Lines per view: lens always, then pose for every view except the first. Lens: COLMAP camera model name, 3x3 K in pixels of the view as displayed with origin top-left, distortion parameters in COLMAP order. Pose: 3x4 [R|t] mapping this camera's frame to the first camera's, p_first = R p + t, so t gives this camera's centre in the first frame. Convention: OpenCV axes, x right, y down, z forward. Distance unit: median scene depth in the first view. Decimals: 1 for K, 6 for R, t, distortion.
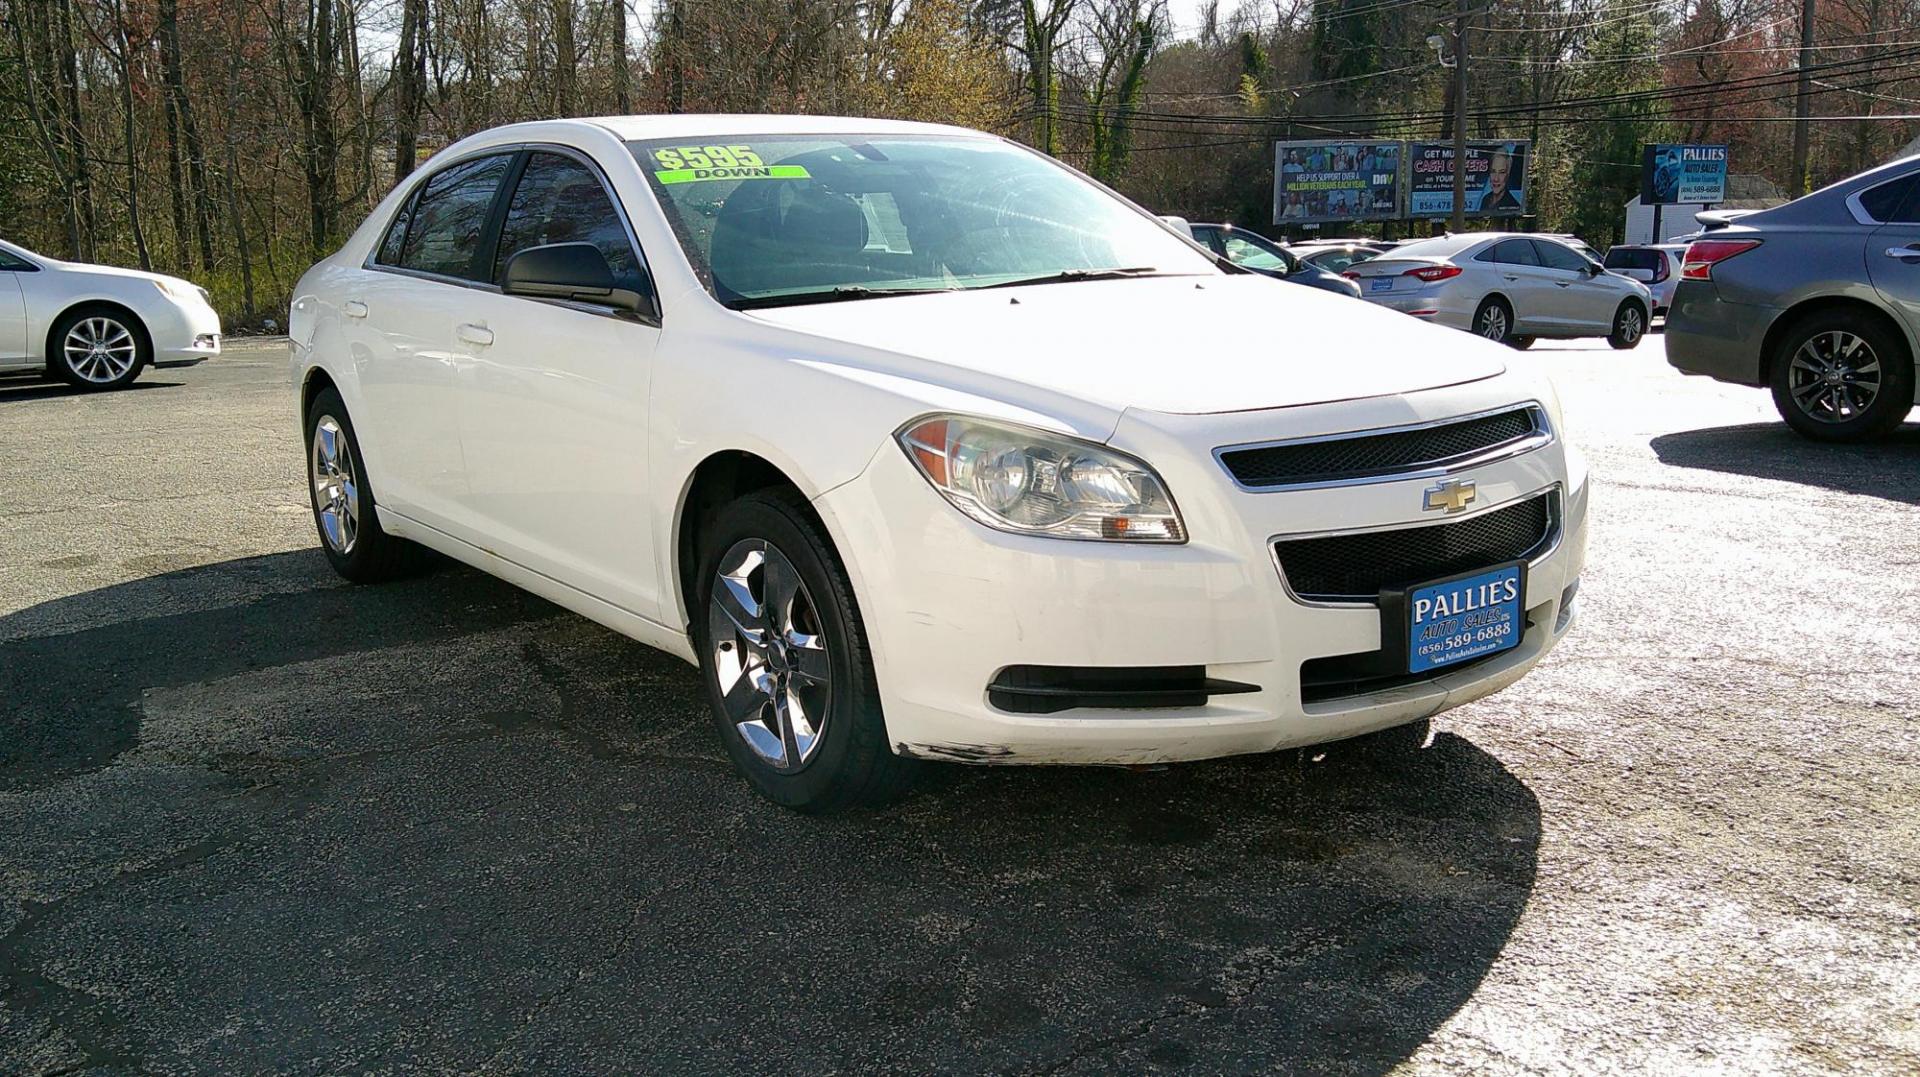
lens RADIAL K [[1635.5, 0, 931.5], [0, 1635.5, 570.9], [0, 0, 1]] dist [0.054523, -0.110376]
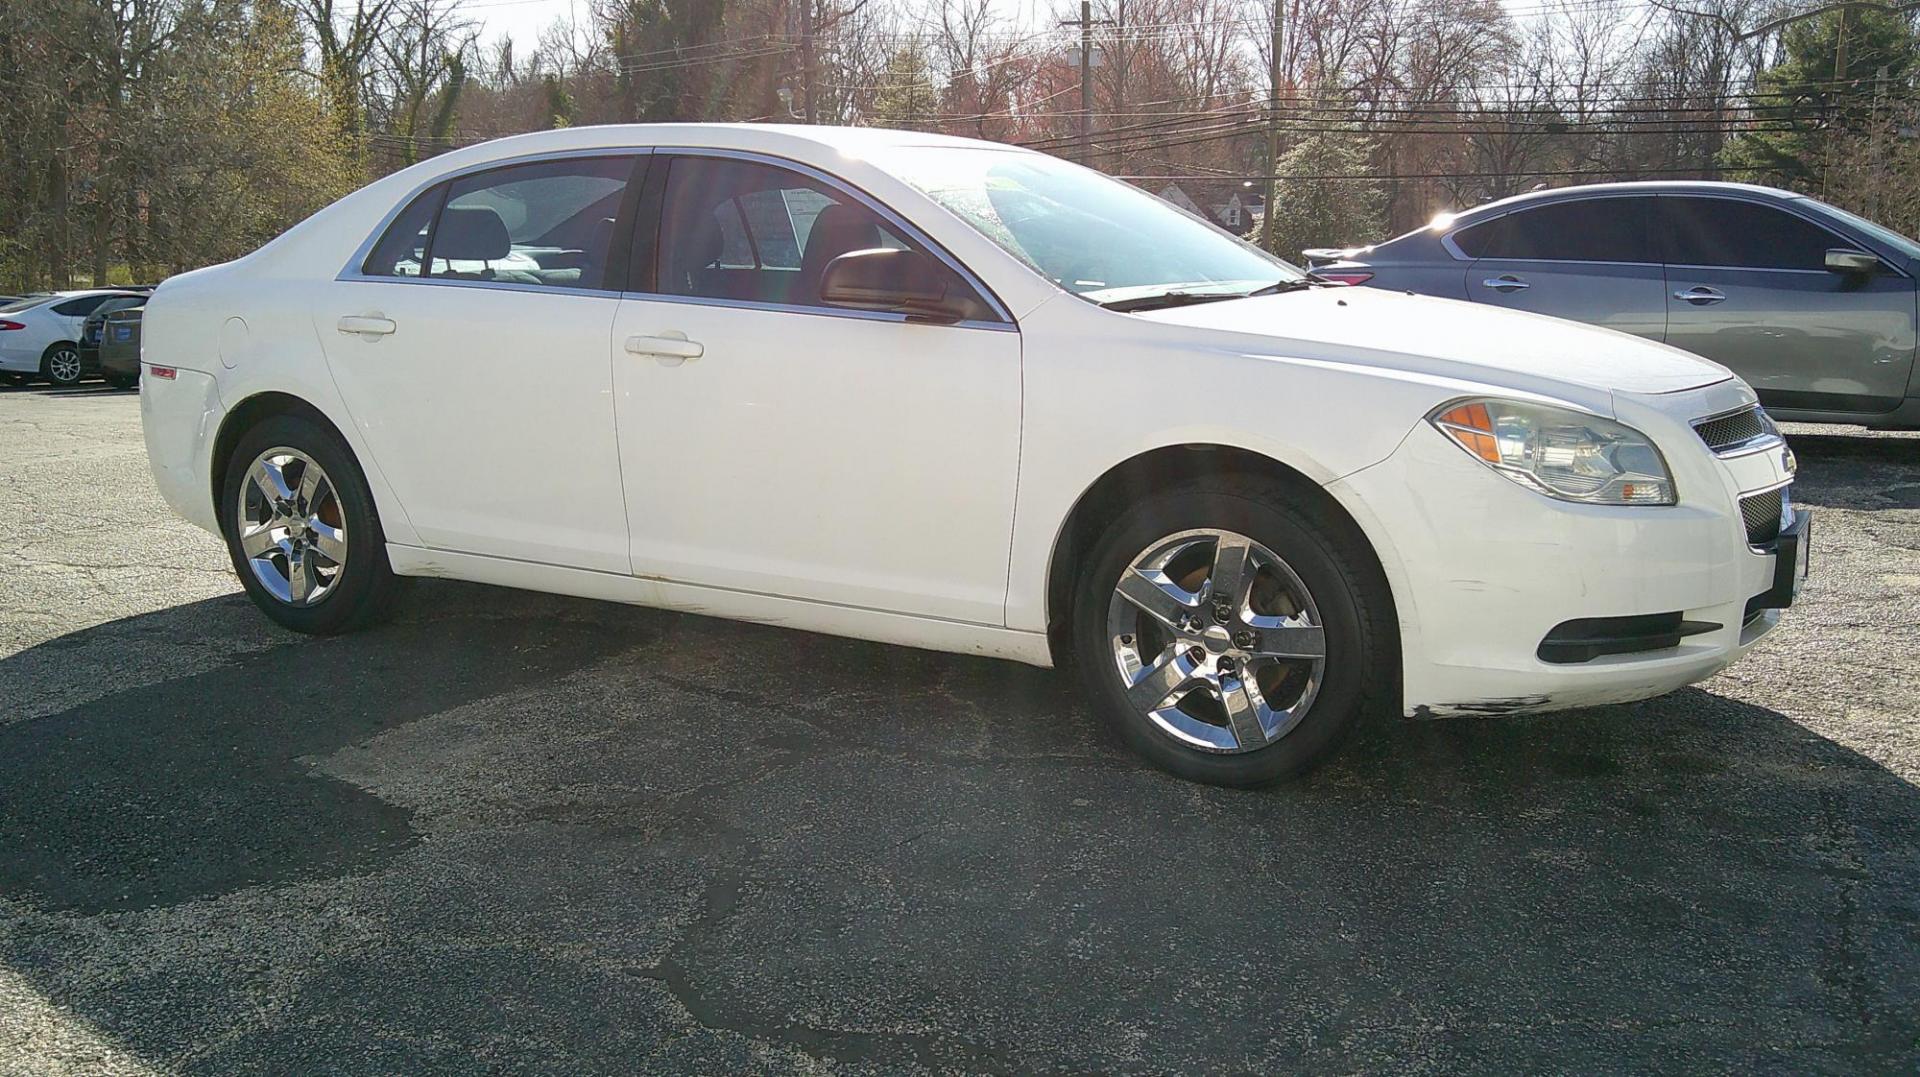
lens RADIAL K [[1635.5, 0, 931.5], [0, 1635.5, 570.9], [0, 0, 1]] dist [0.054523, -0.110376]
pose [[0.929307, -0.057661, 0.364780, -0.711493], [0.066532, 0.997715, -0.011786, 0.008229], [-0.363267, 0.035222, 0.931019, 0.108144]]
